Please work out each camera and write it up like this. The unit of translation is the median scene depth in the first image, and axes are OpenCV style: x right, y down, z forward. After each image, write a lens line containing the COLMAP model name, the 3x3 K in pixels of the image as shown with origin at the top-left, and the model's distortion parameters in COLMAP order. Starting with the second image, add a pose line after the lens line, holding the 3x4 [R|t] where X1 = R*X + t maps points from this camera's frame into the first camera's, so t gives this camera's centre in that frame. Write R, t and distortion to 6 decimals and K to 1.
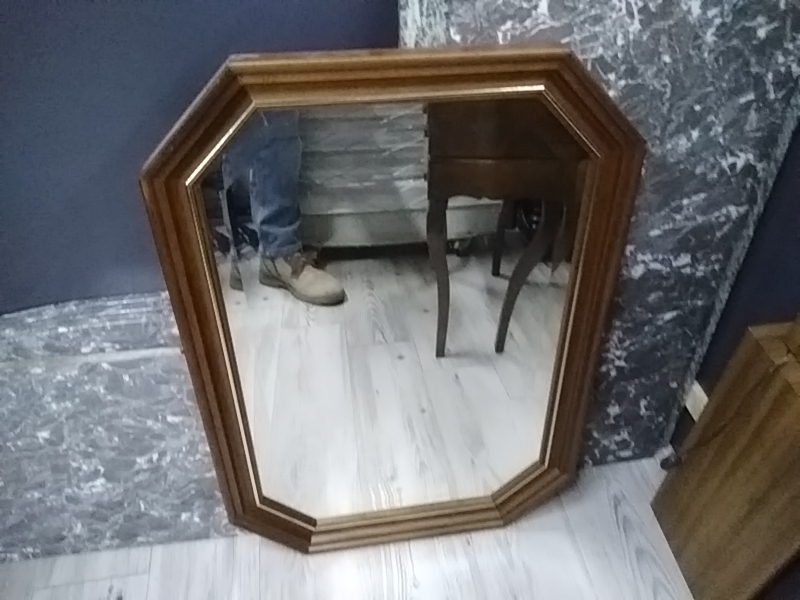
lens RADIAL K [[616.3, 0, 400.0], [0, 616.3, 300.0], [0, 0, 1]] dist [0.029096, -0.061375]
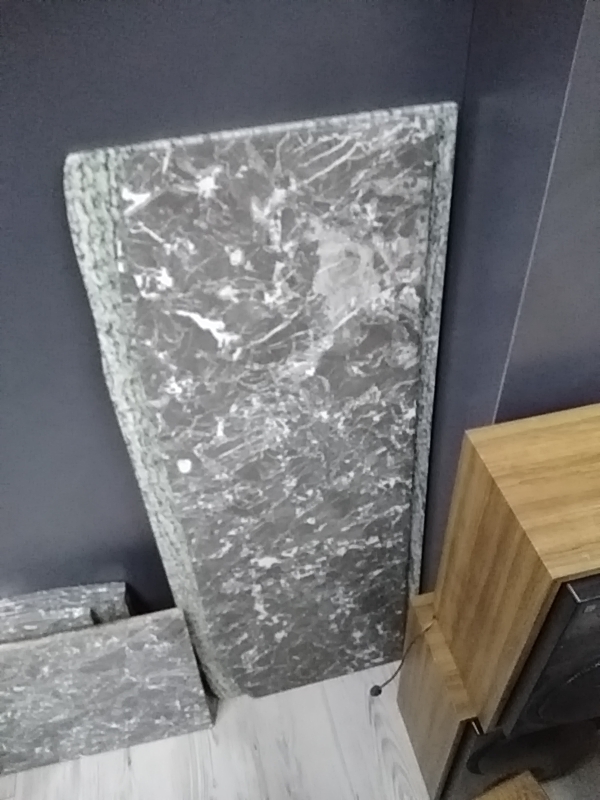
lens RADIAL K [[616.3, 0, 300.0], [0, 616.3, 400.0], [0, 0, 1]] dist [0.029096, -0.061375]
pose [[0.995835, -0.090175, 0.013456, 0.334015], [0.090515, 0.995521, -0.027296, -0.395361], [-0.010935, 0.028401, 0.999537, -0.448614]]
